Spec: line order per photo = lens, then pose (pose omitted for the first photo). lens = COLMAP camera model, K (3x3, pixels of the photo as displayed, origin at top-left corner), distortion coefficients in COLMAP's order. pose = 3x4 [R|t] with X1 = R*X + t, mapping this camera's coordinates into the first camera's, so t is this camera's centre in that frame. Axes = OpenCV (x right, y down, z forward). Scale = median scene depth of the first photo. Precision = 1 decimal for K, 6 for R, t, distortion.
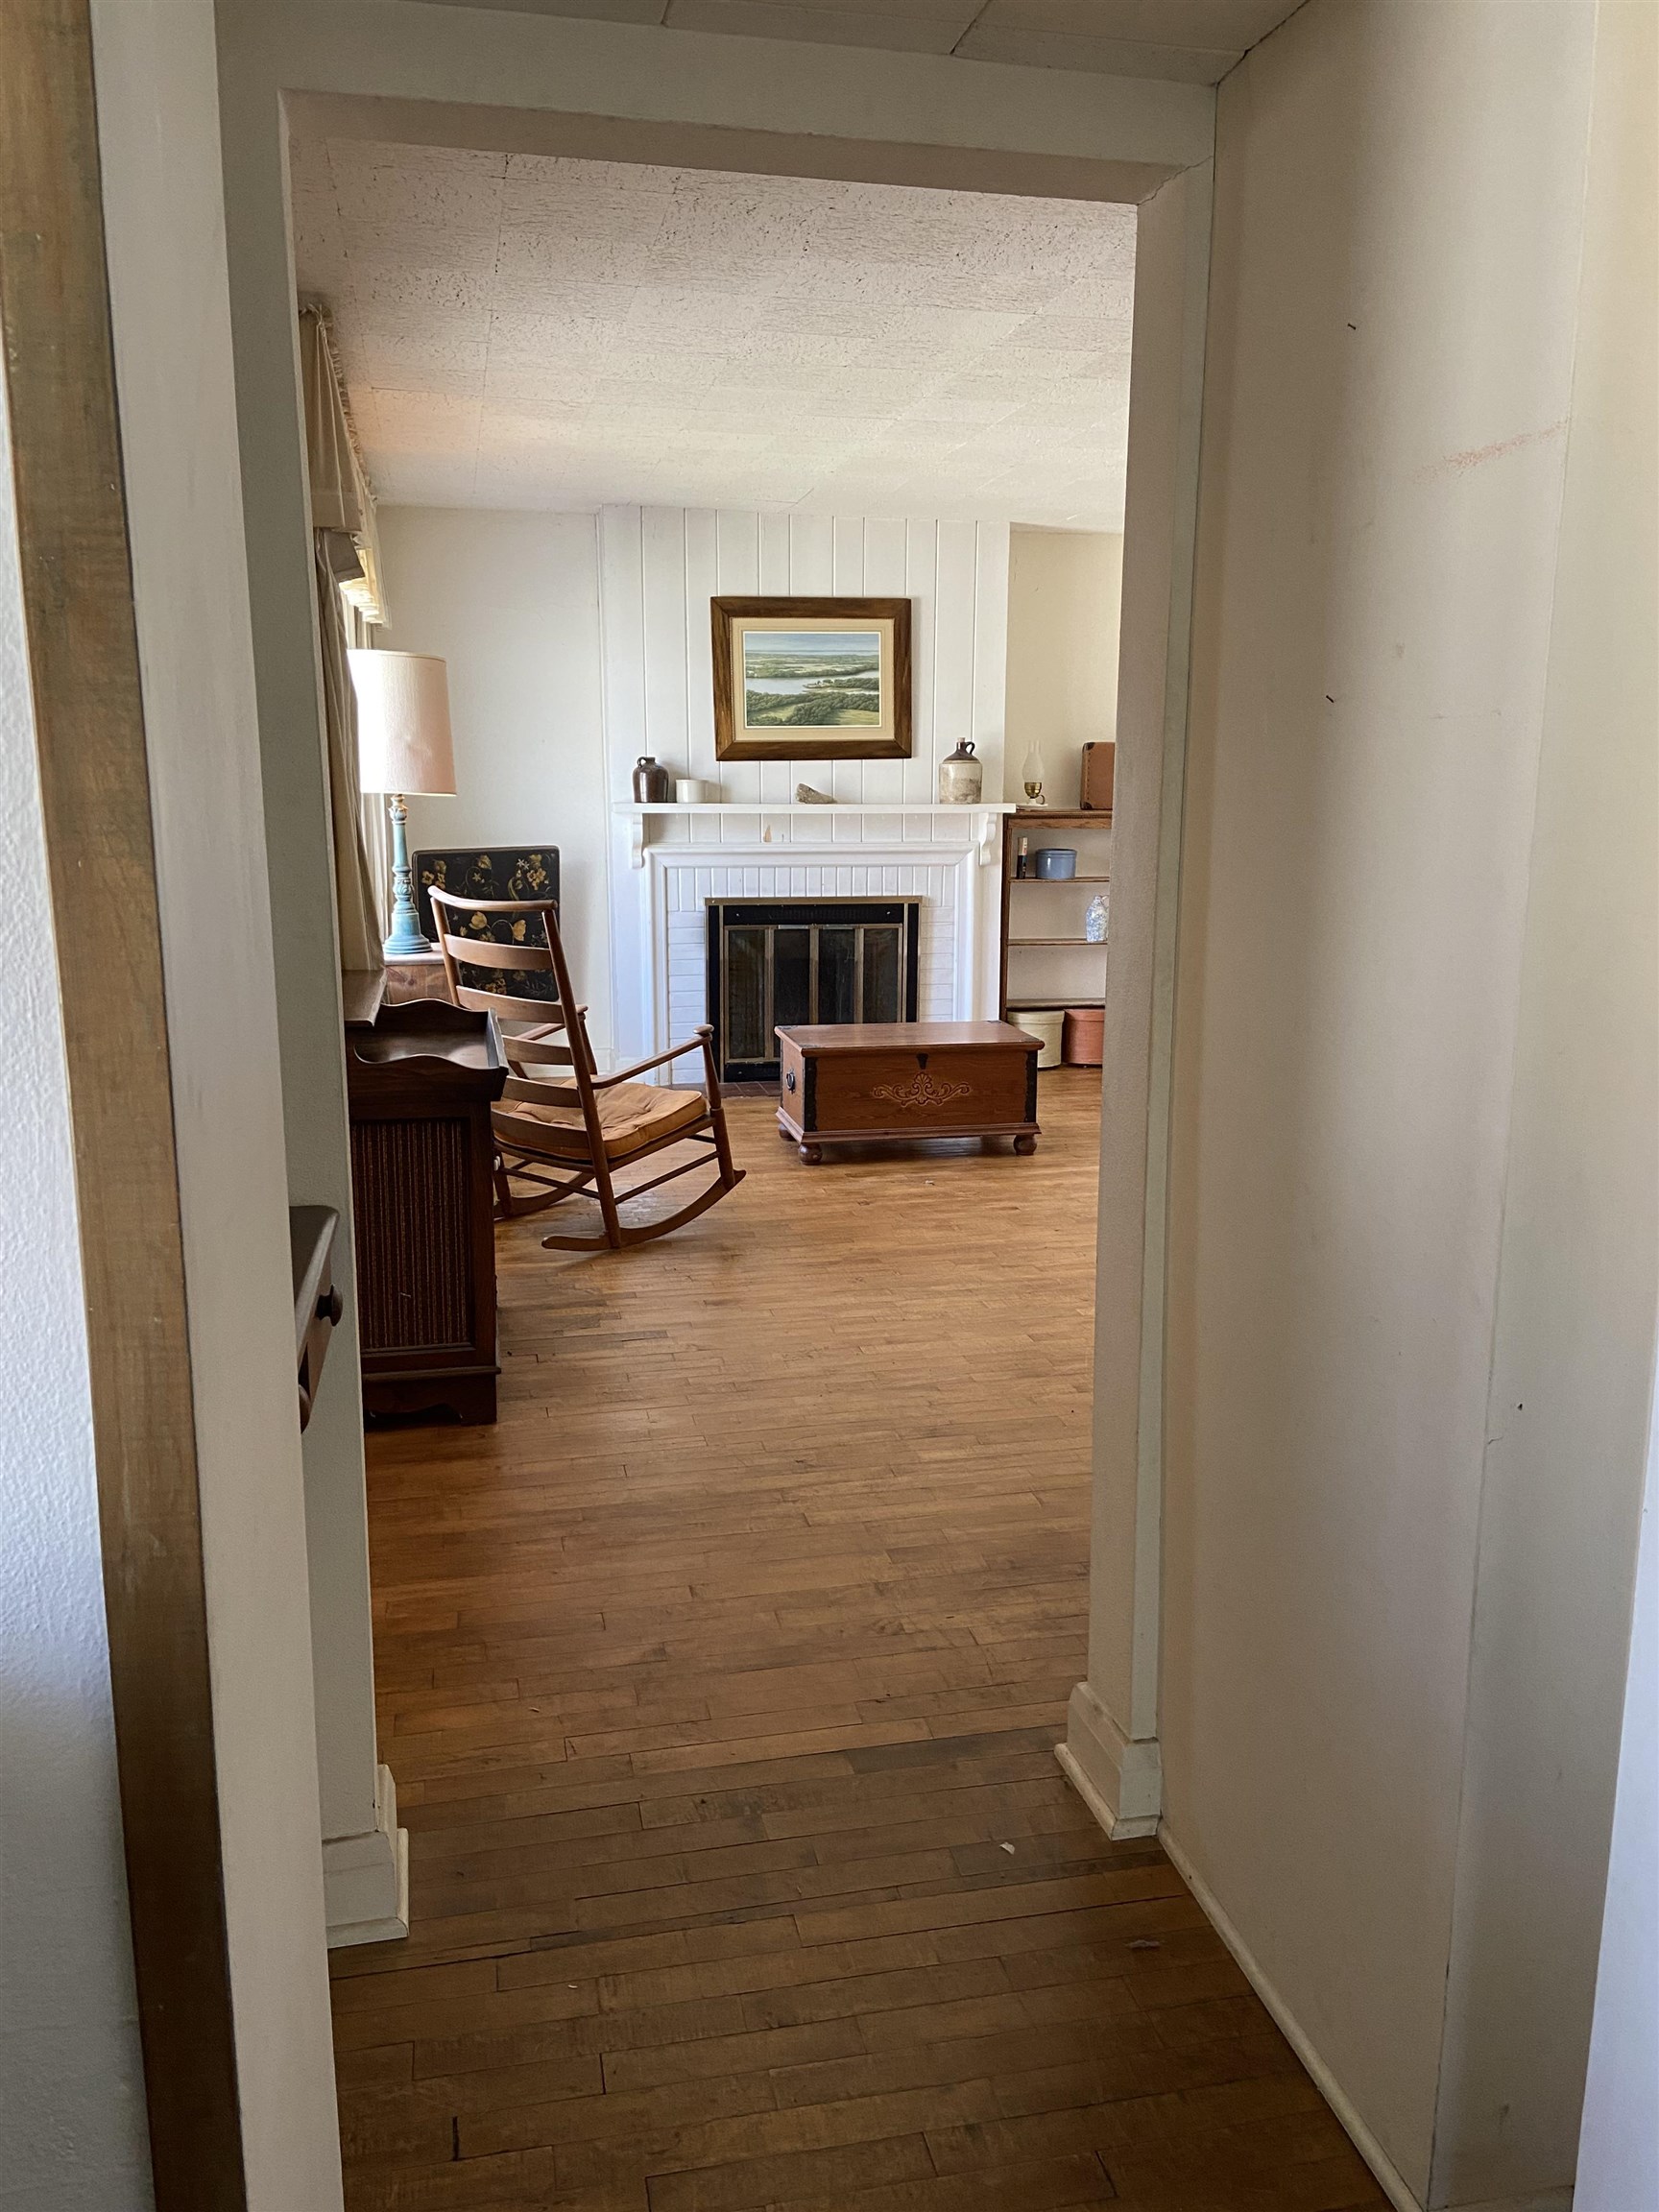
lens RADIAL K [[1660.3, 0, 827.8], [0, 1660.3, 1093.8], [0, 0, 1]] dist [0.107361, -0.119880]
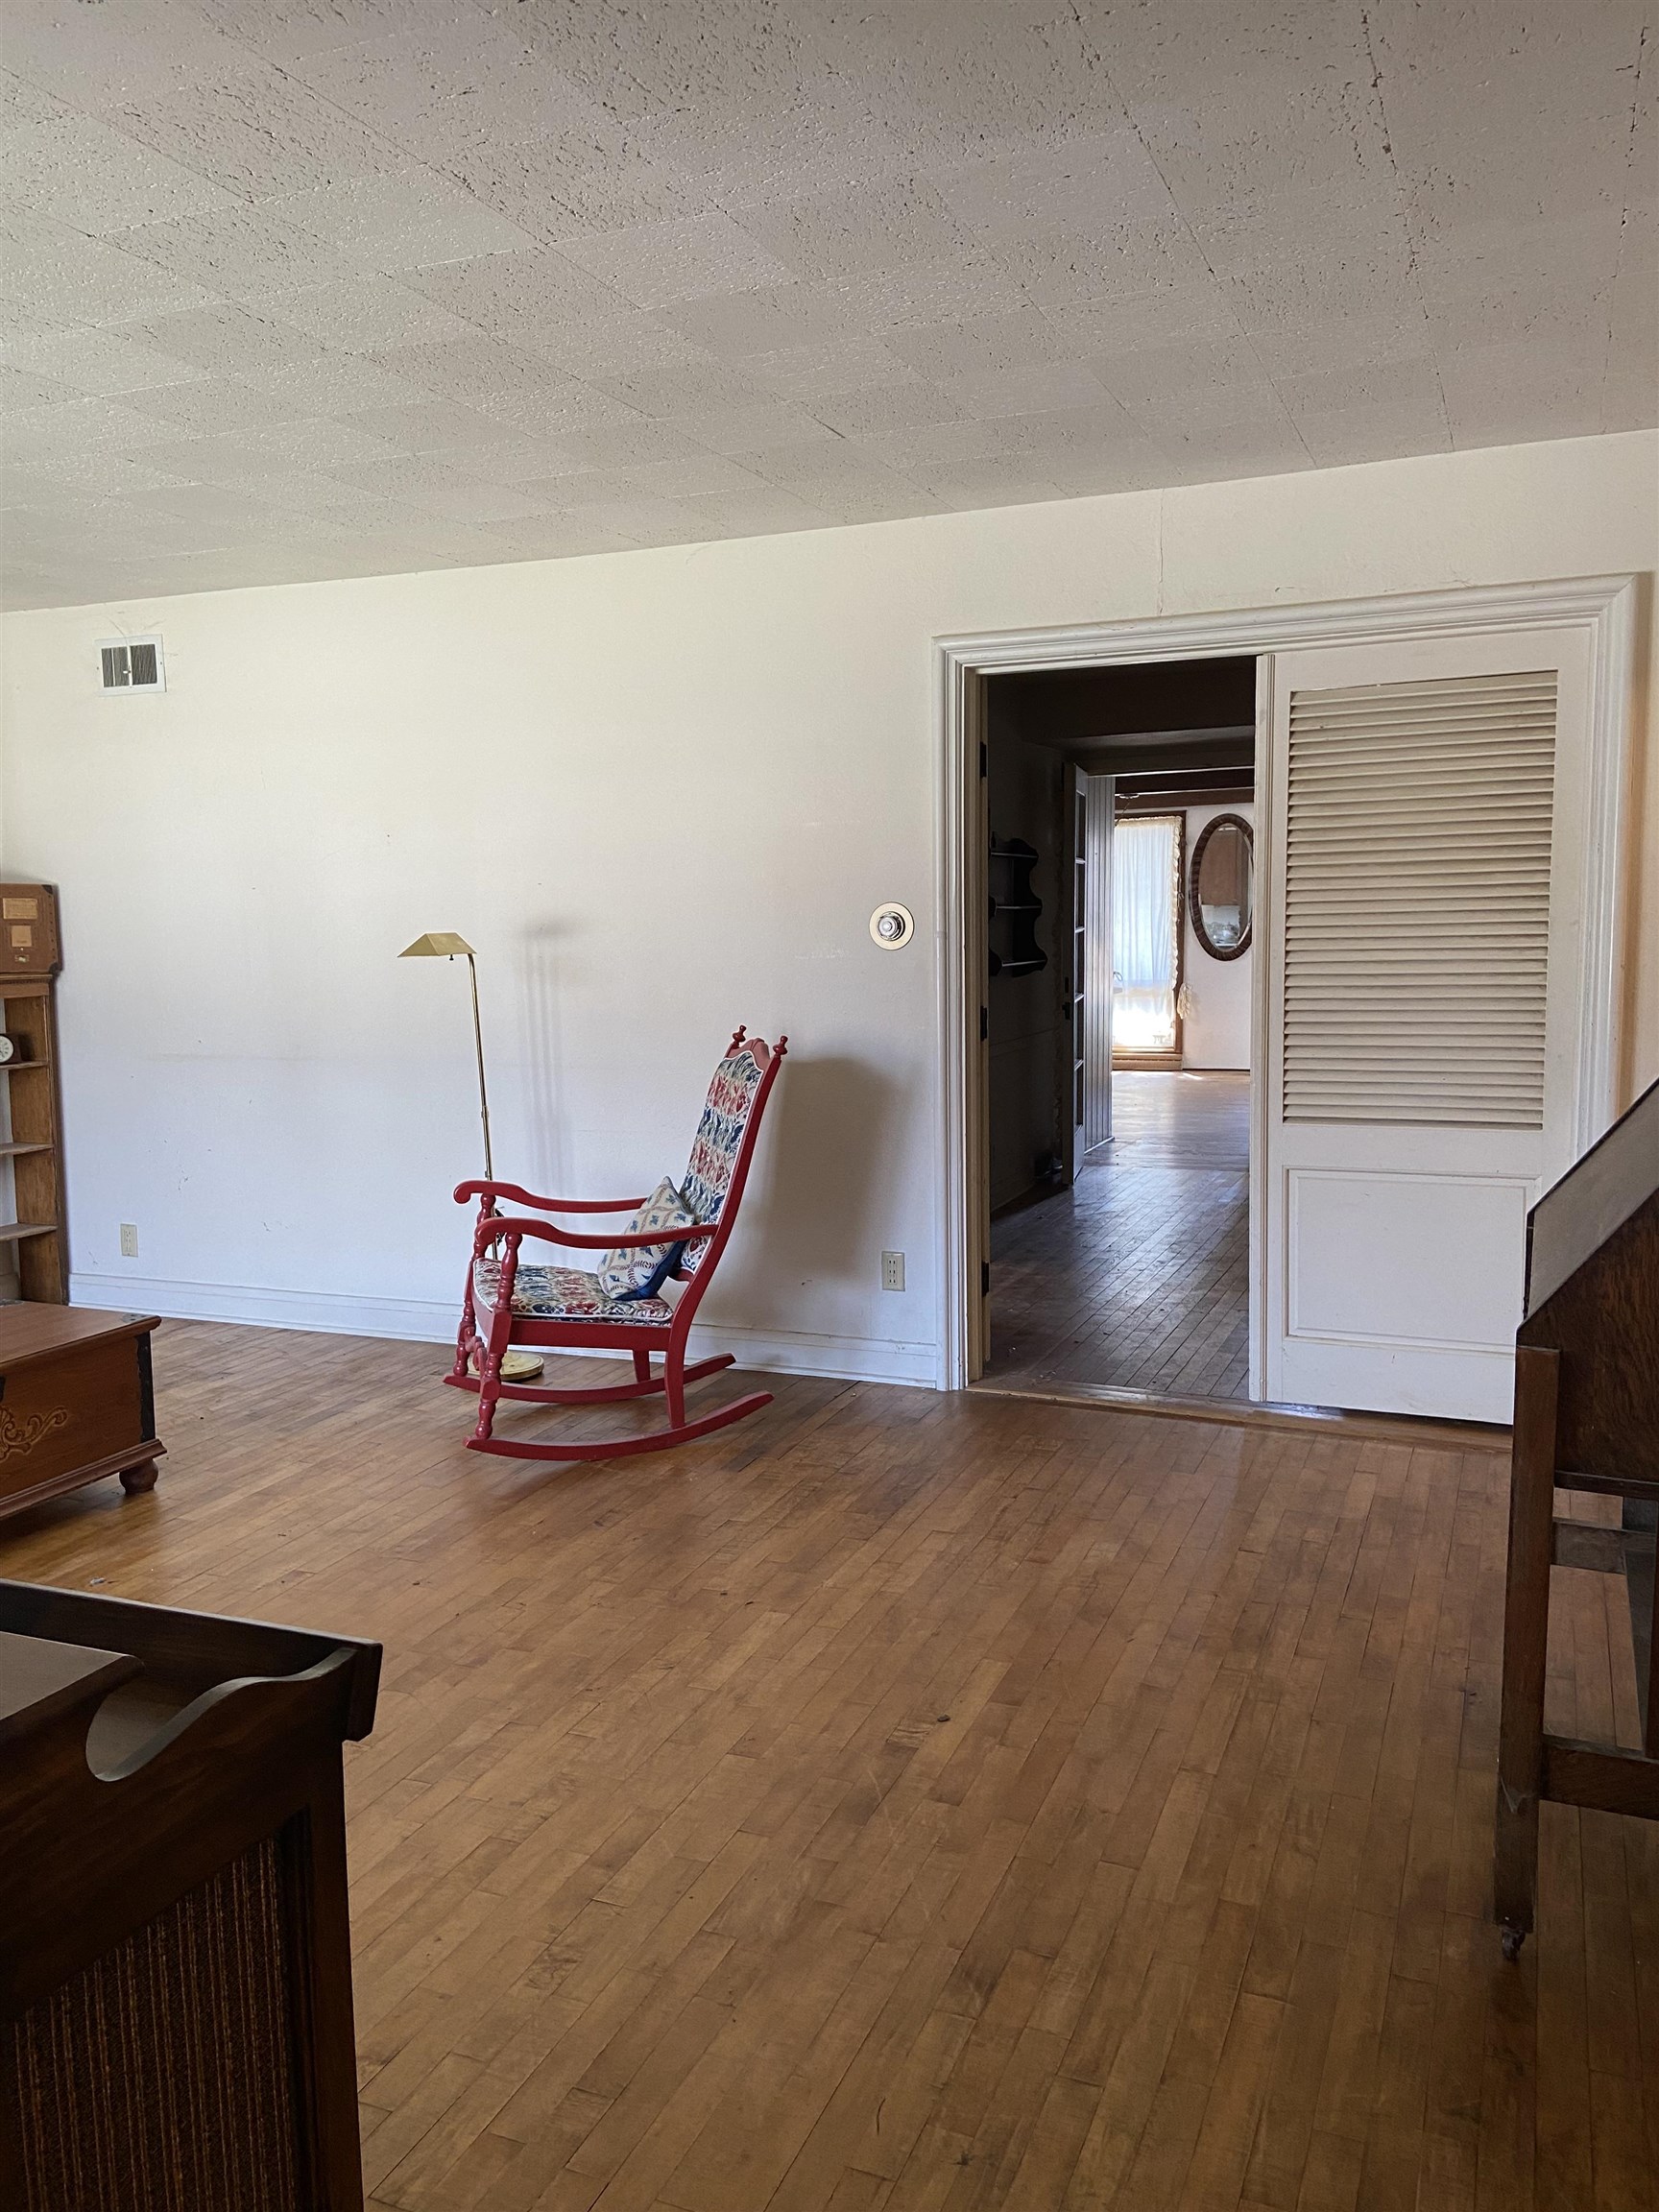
lens RADIAL K [[1660.3, 0, 822.5], [0, 1660.3, 1091.3], [0, 0, 1]] dist [0.107361, -0.119880]
pose [[0.577406, -0.098611, 0.810480, -0.220709], [0.170428, 0.985369, -0.001528, -0.063166], [-0.798471, 0.139011, 0.585764, 0.318687]]
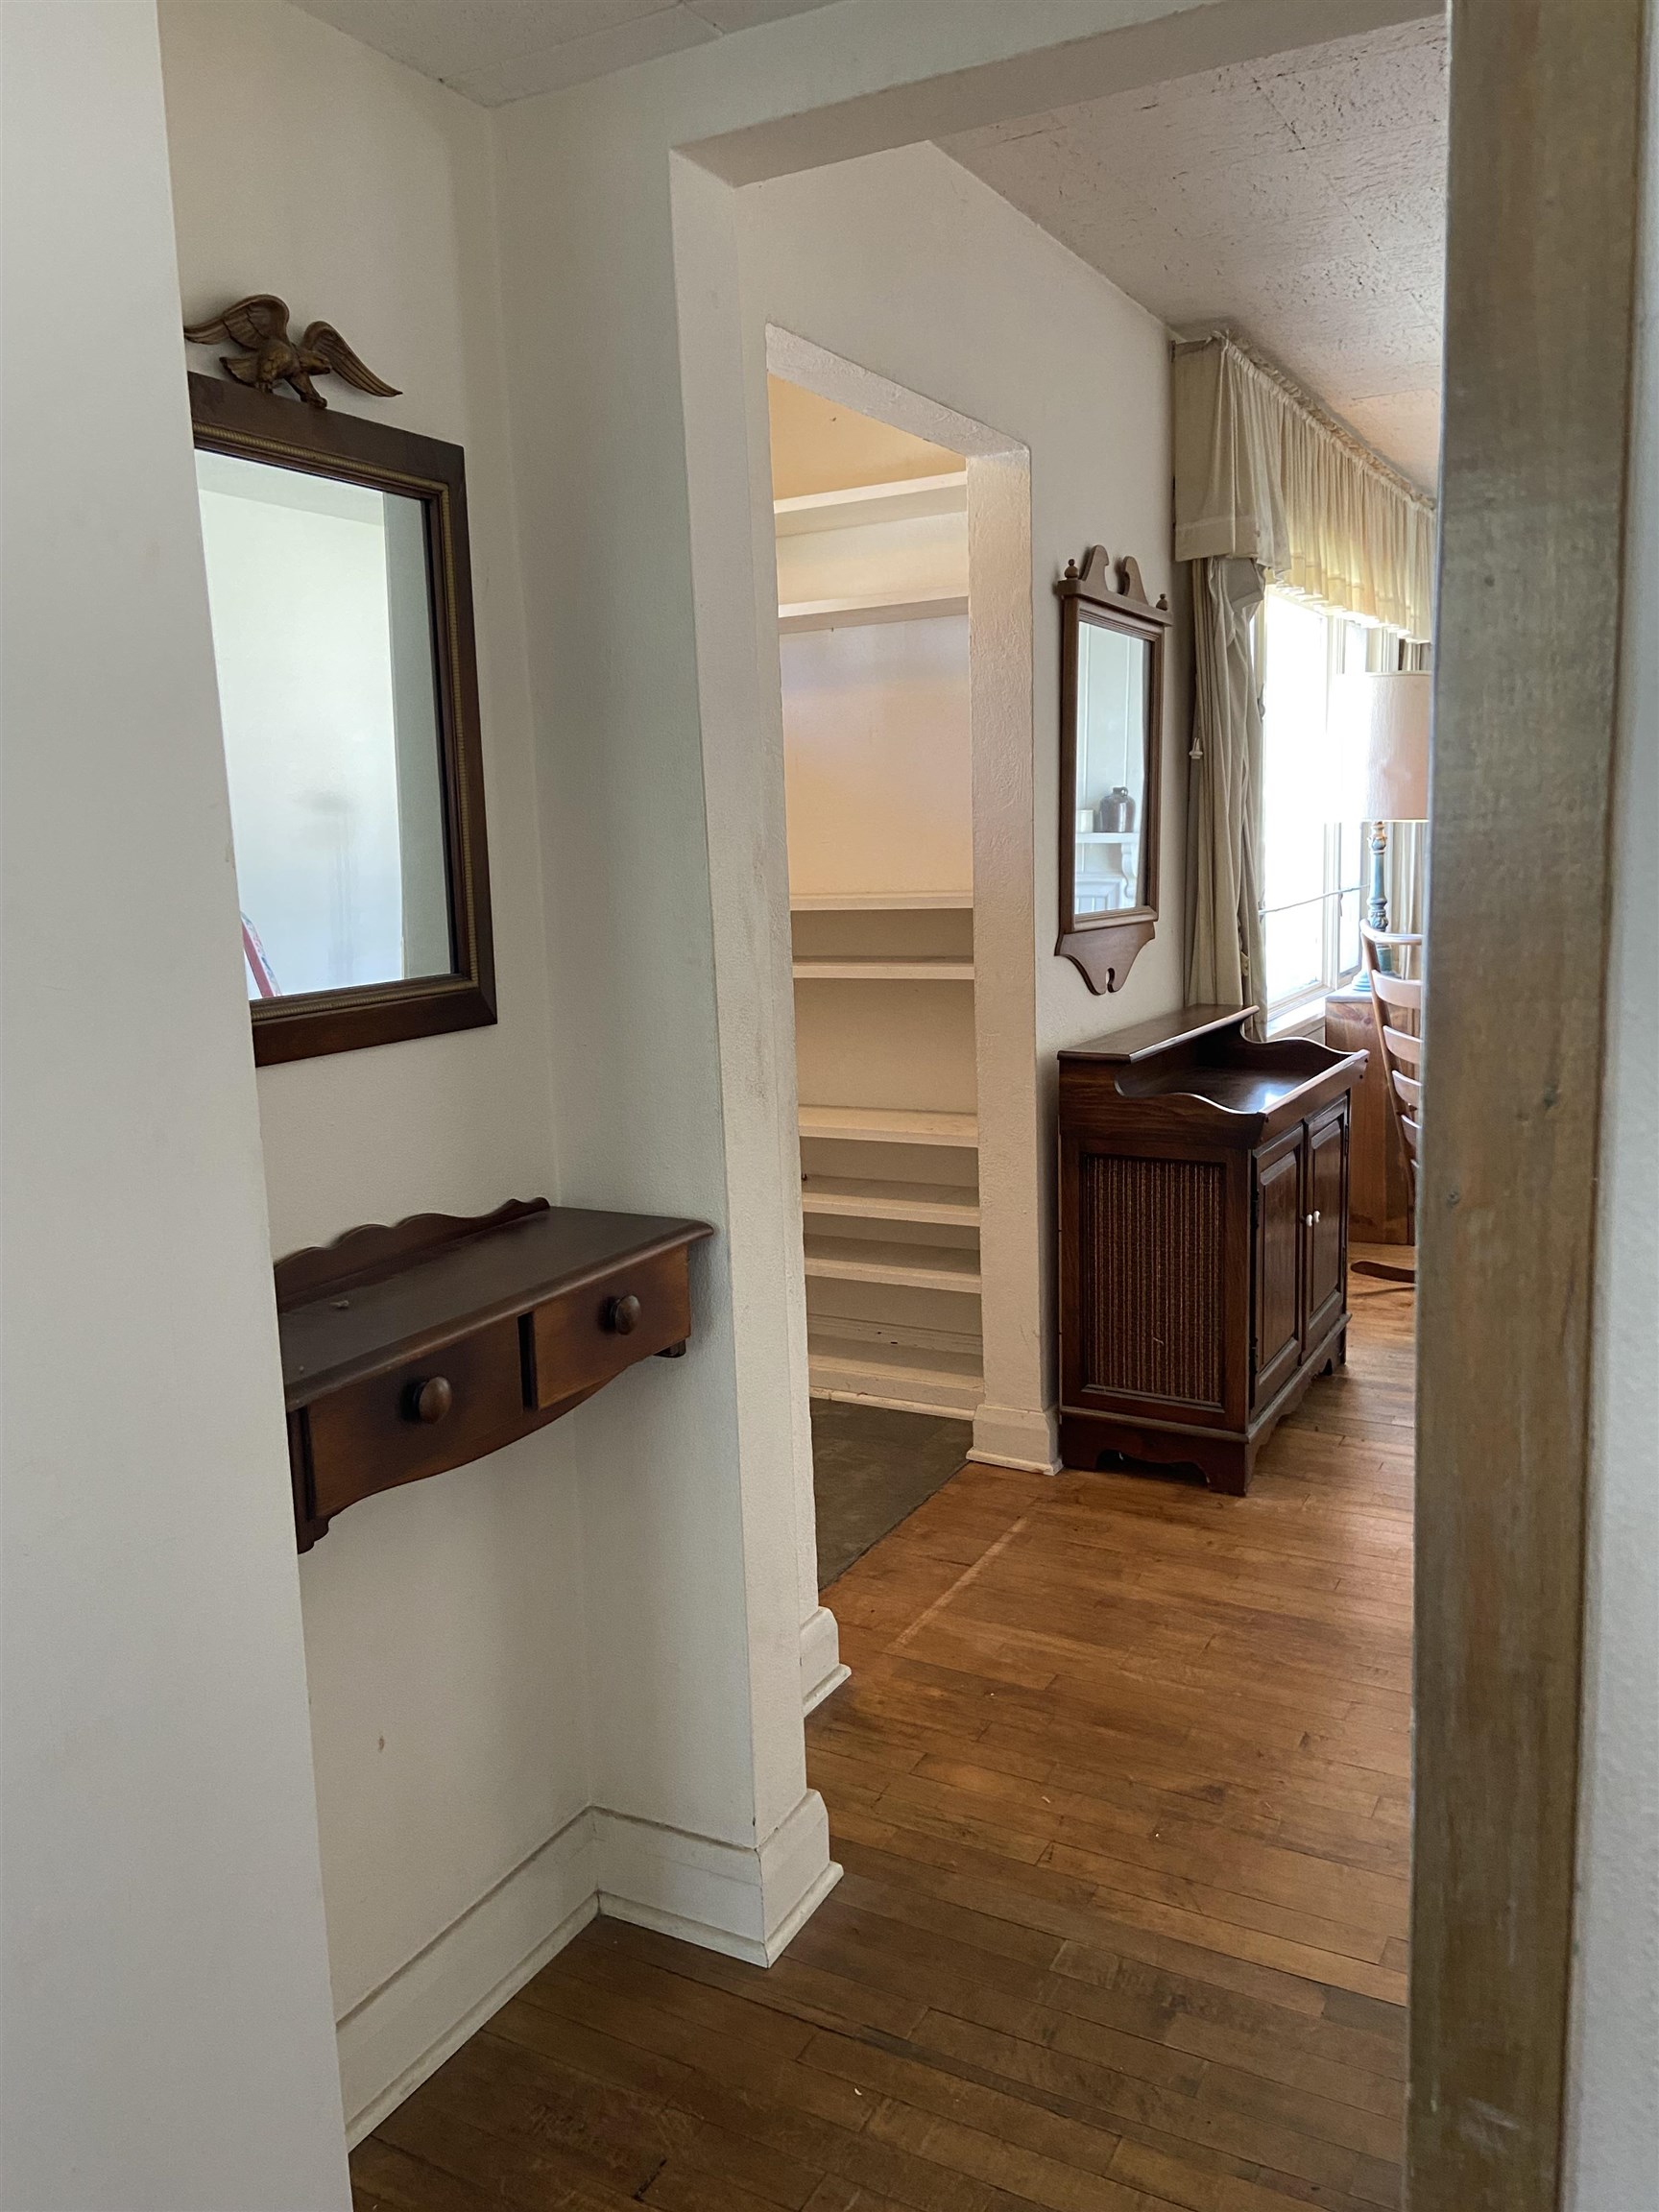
lens RADIAL K [[1660.3, 0, 842.6], [0, 1660.3, 1098.1], [0, 0, 1]] dist [0.107361, -0.119880]
pose [[0.753449, 0.073033, -0.653438, 0.114206], [-0.085730, 0.996240, 0.012496, -0.007745], [0.651894, 0.046605, 0.756877, 0.073148]]
